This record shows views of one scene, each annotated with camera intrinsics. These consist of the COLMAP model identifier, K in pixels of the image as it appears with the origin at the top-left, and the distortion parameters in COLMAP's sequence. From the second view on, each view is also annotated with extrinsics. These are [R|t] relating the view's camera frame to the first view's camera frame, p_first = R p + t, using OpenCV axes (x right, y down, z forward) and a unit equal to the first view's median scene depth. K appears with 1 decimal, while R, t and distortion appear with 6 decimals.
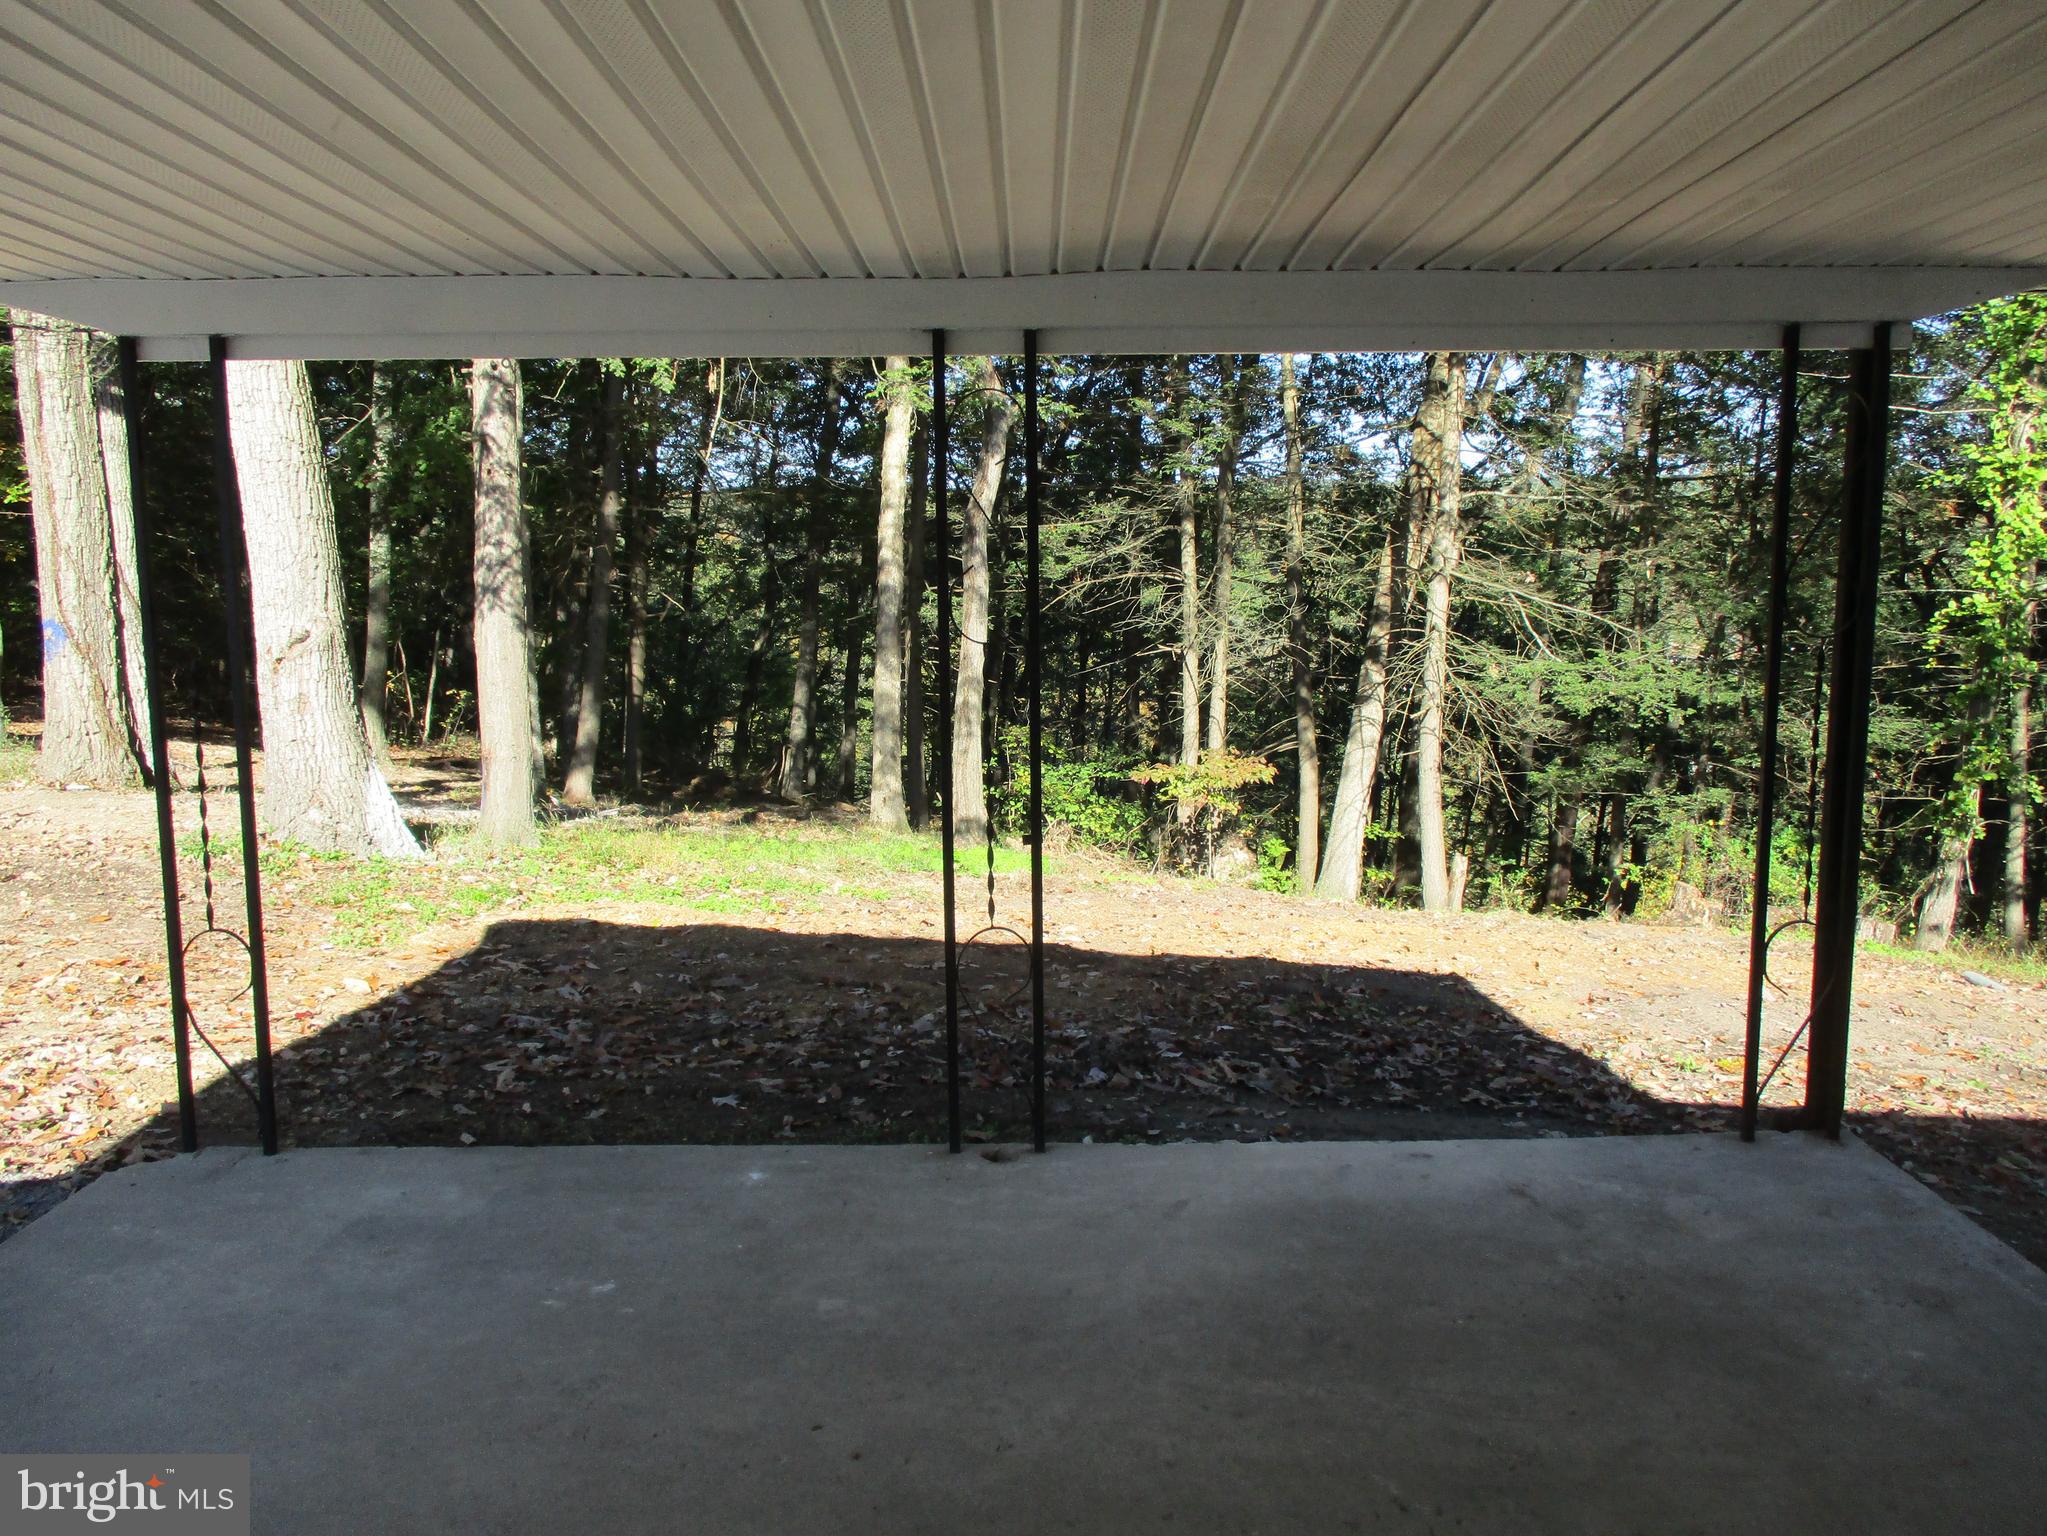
lens RADIAL K [[1691.9, 0, 1045.0], [0, 1691.9, 771.8], [0, 0, 1]] dist [-0.025443, 0.000155]
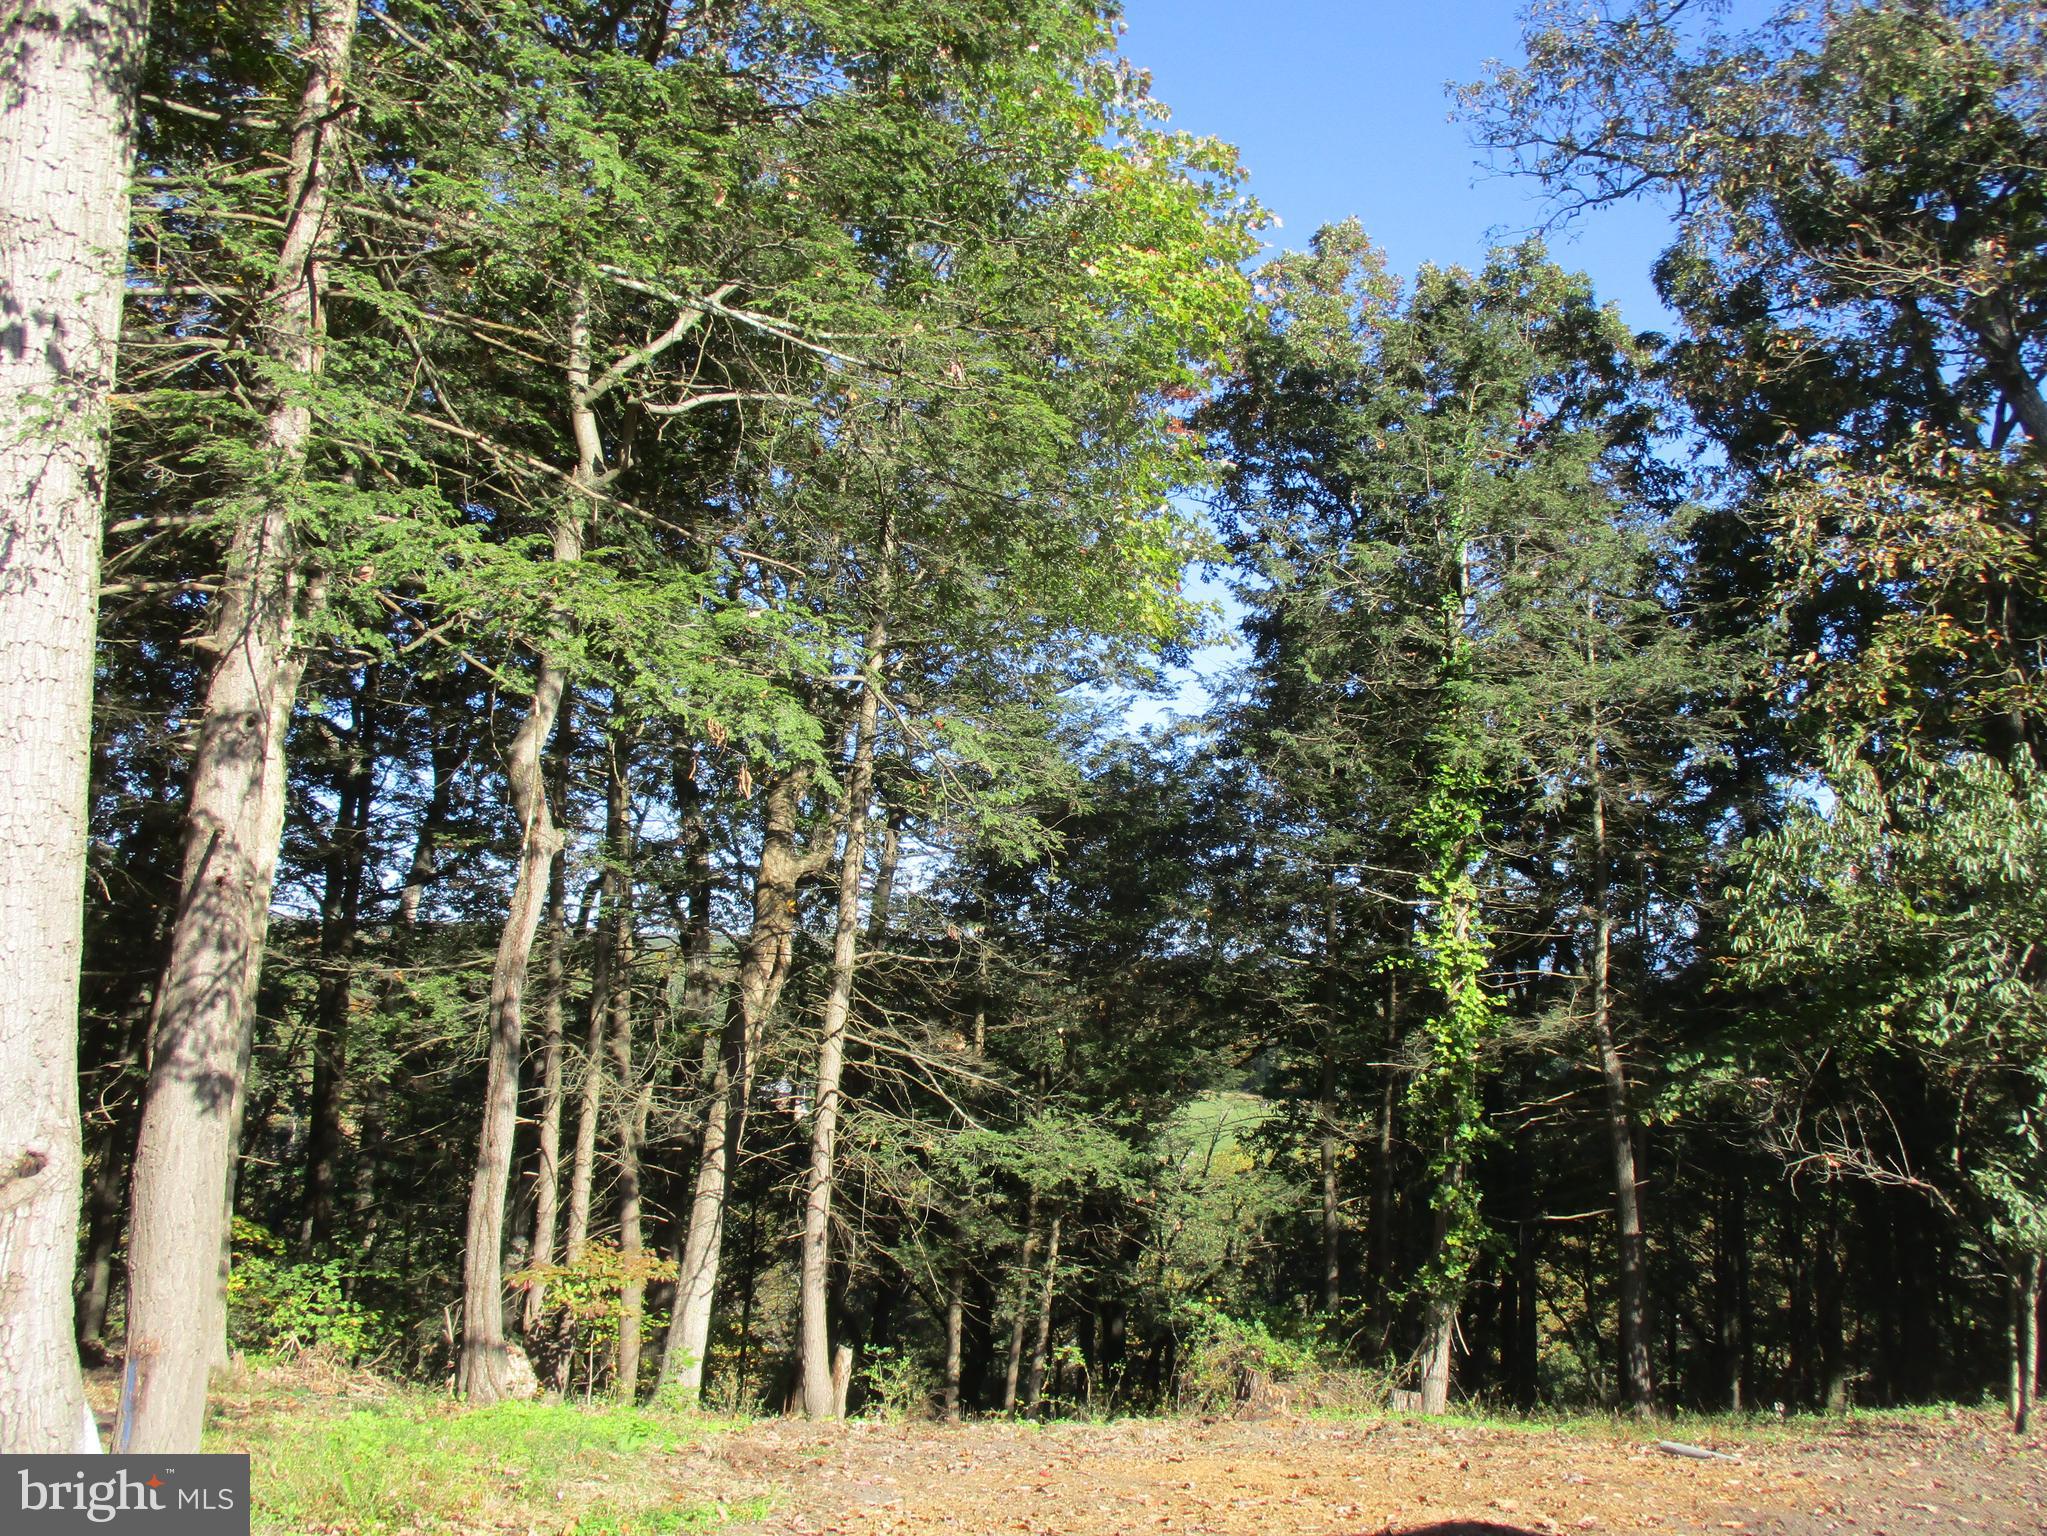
lens RADIAL K [[1691.9, 0, 1025.9], [0, 1691.9, 770.7], [0, 0, 1]] dist [-0.025443, 0.000155]
pose [[0.830735, 0.100334, 0.547551, -0.288712], [0.045207, 0.968214, -0.246004, -0.033858], [-0.554829, 0.229118, 0.799793, 0.218736]]
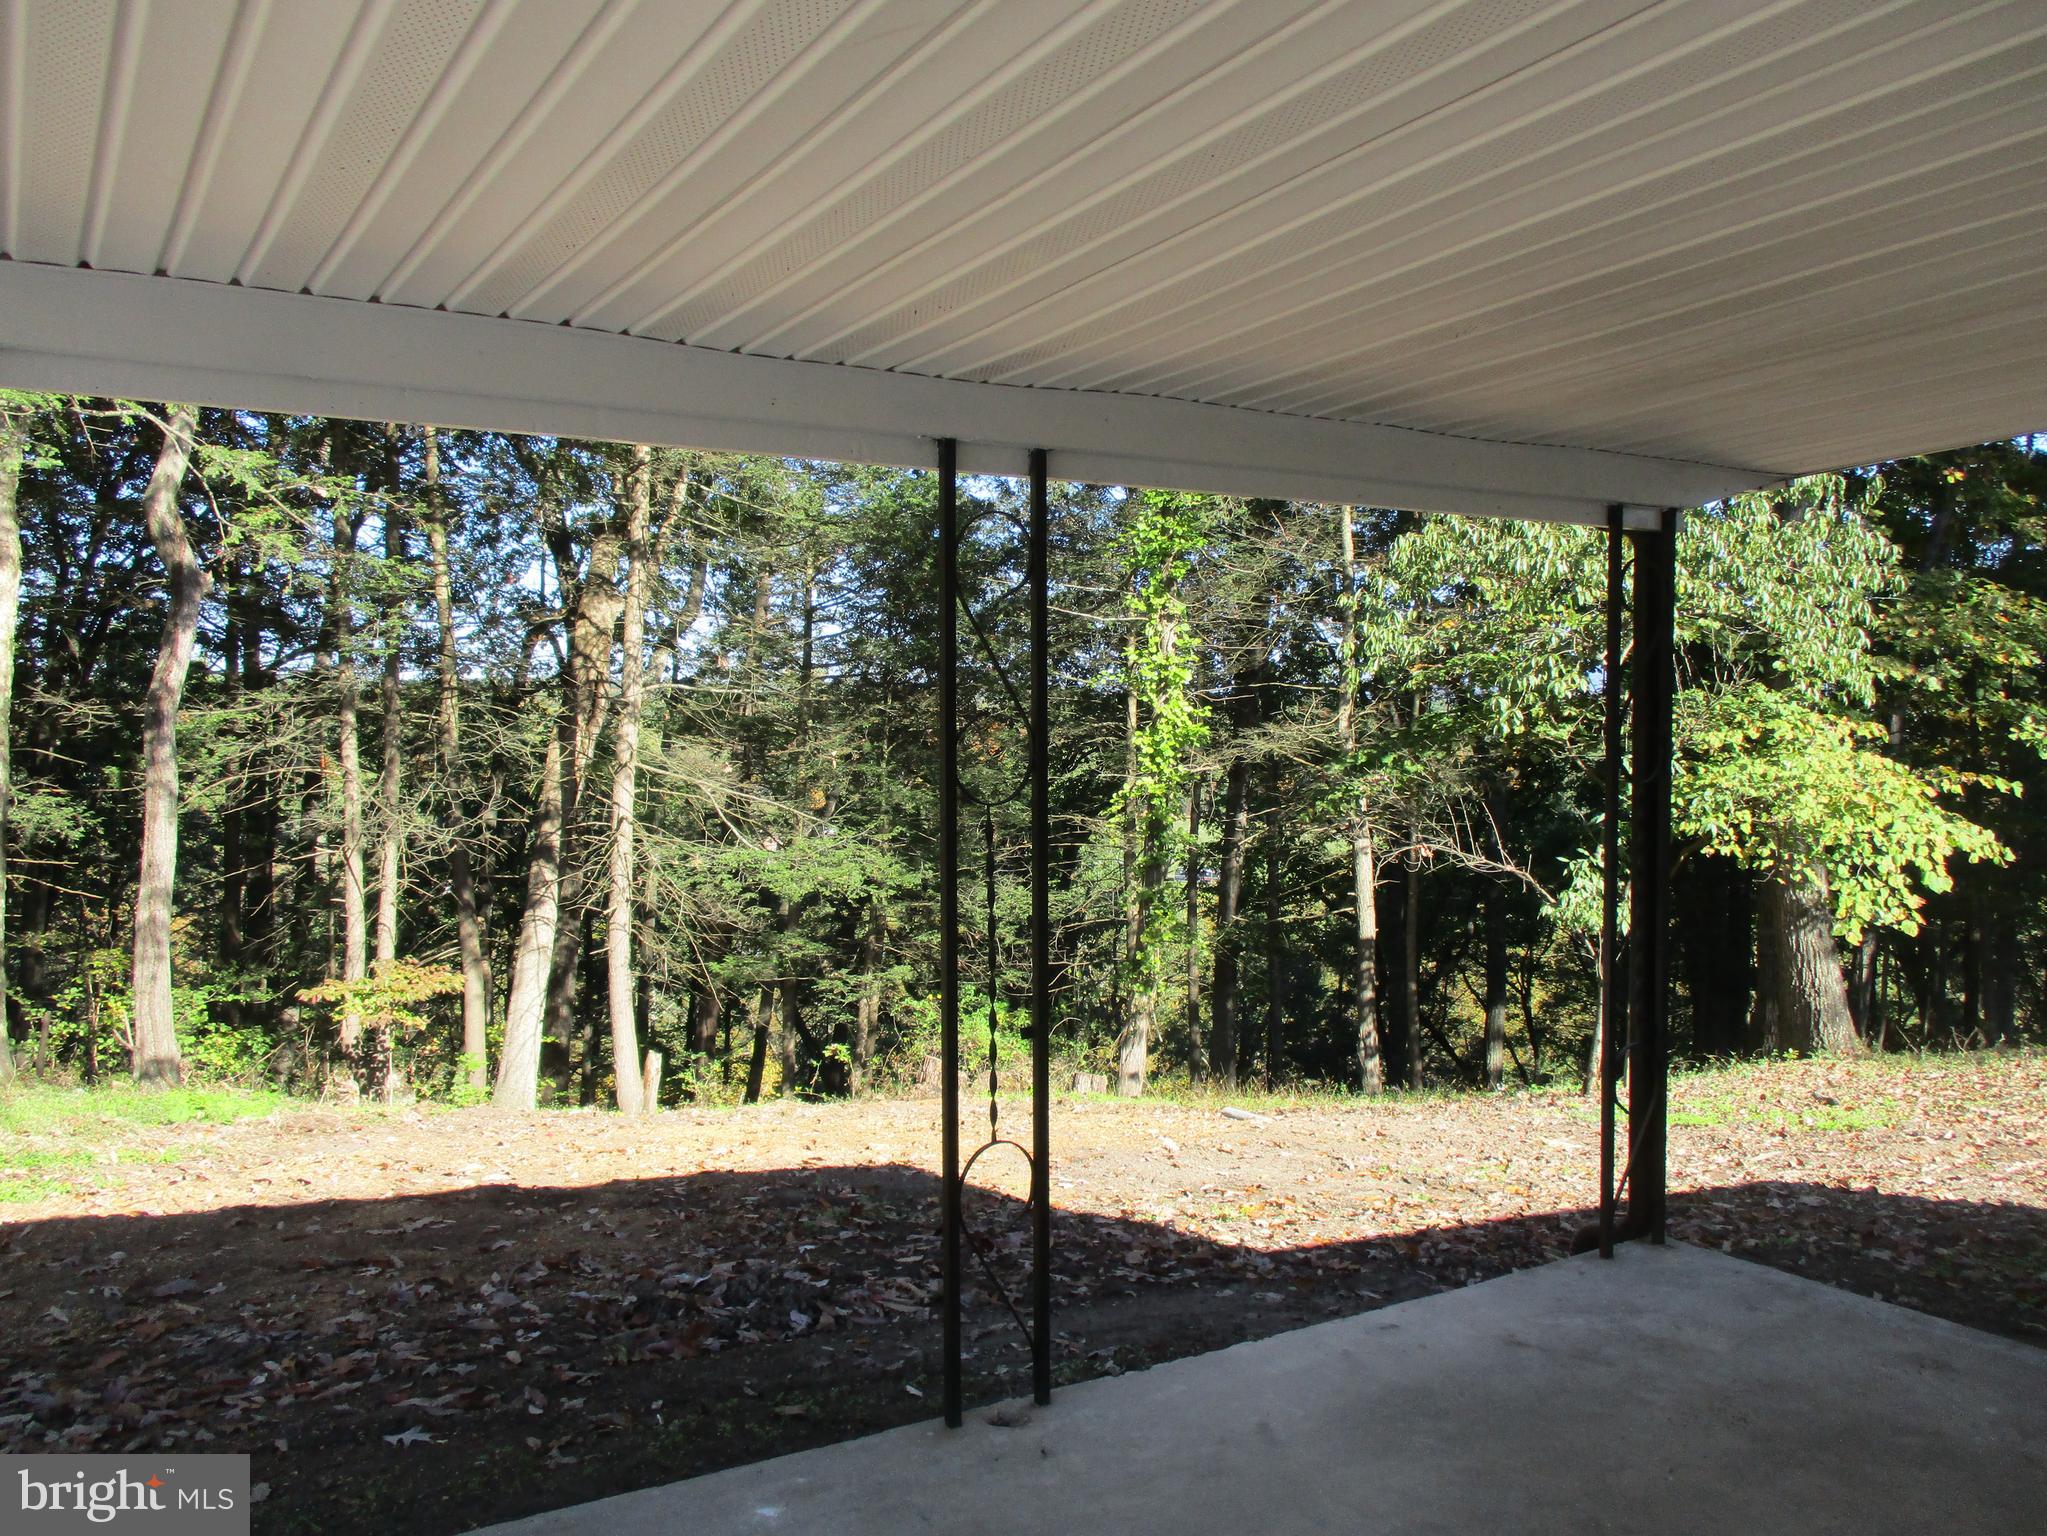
lens RADIAL K [[1691.9, 0, 1028.2], [0, 1691.9, 771.0], [0, 0, 1]] dist [-0.025443, 0.000155]
pose [[0.853103, -0.006570, 0.521700, -0.110937], [0.068167, 0.992753, -0.098967, -0.001389], [-0.517269, 0.119992, 0.847369, 0.062774]]
